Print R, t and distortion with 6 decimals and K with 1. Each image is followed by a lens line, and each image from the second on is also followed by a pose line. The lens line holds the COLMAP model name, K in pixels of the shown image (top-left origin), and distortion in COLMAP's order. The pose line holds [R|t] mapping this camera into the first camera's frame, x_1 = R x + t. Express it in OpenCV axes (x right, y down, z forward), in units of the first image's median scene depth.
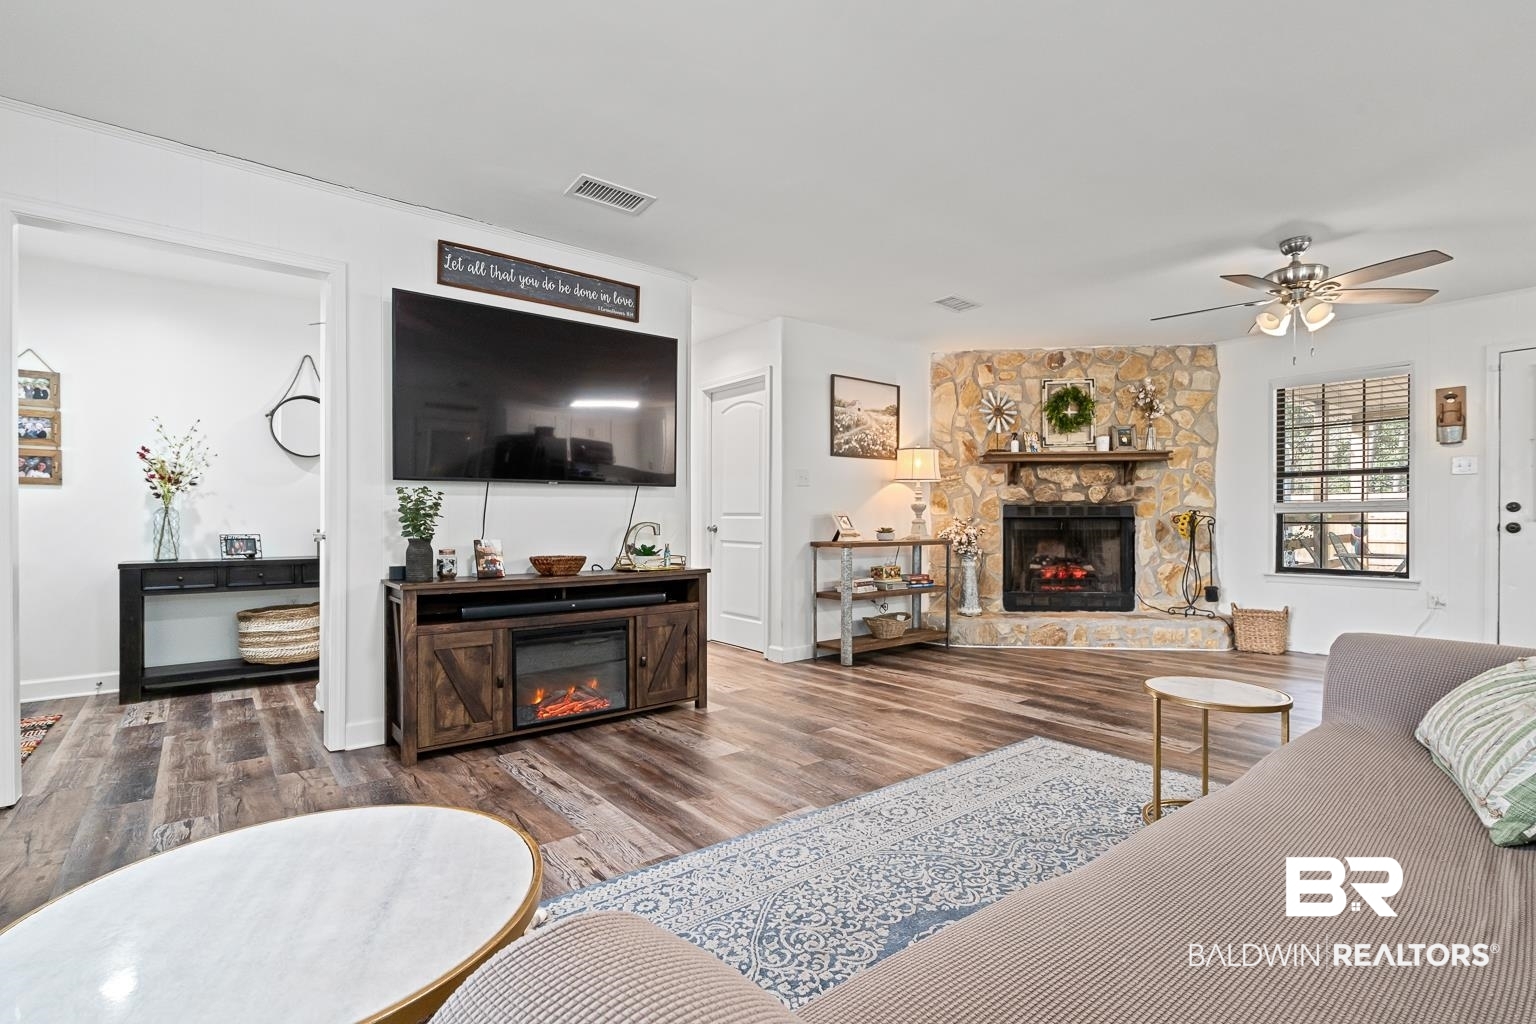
lens RADIAL K [[701.5, 0, 761.9], [0, 701.5, 516.5], [0, 0, 1]] dist [-0.000625, 0.000253]
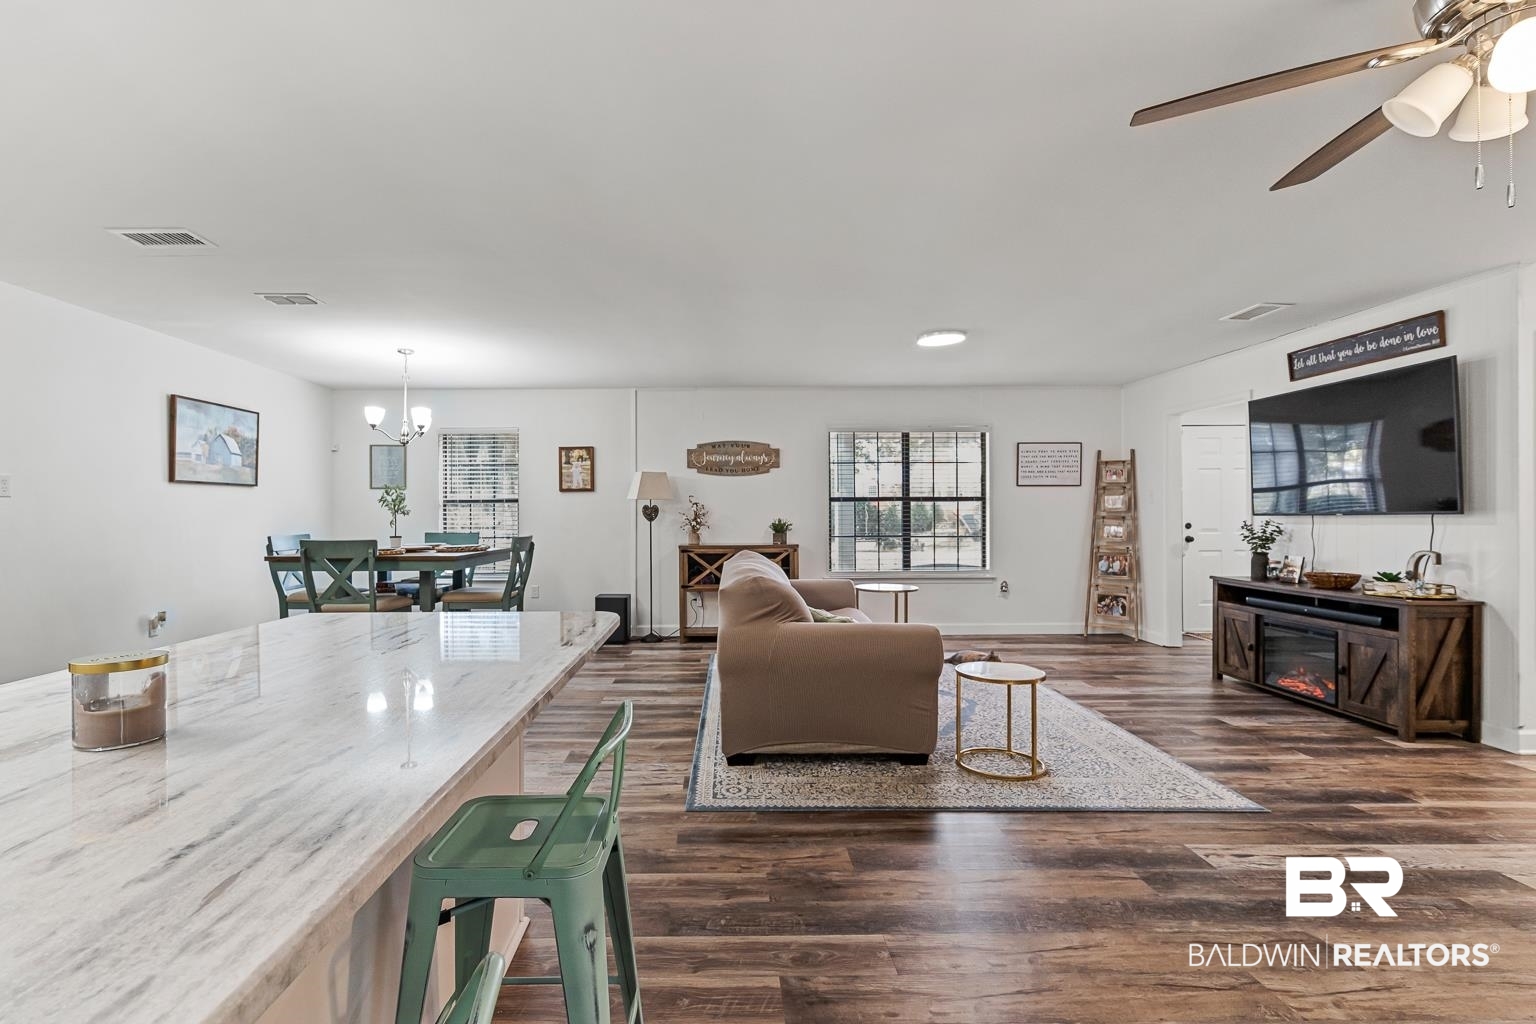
lens RADIAL K [[718.3, 0, 726.1], [0, 718.3, 514.7], [0, 0, 1]] dist [-0.001831, 0.004120]
pose [[-0.619987, 0.002923, -0.784607, 0.915147], [0.007379, 0.999971, -0.002106, -0.035101], [0.784577, -0.007095, -0.619990, 0.622158]]
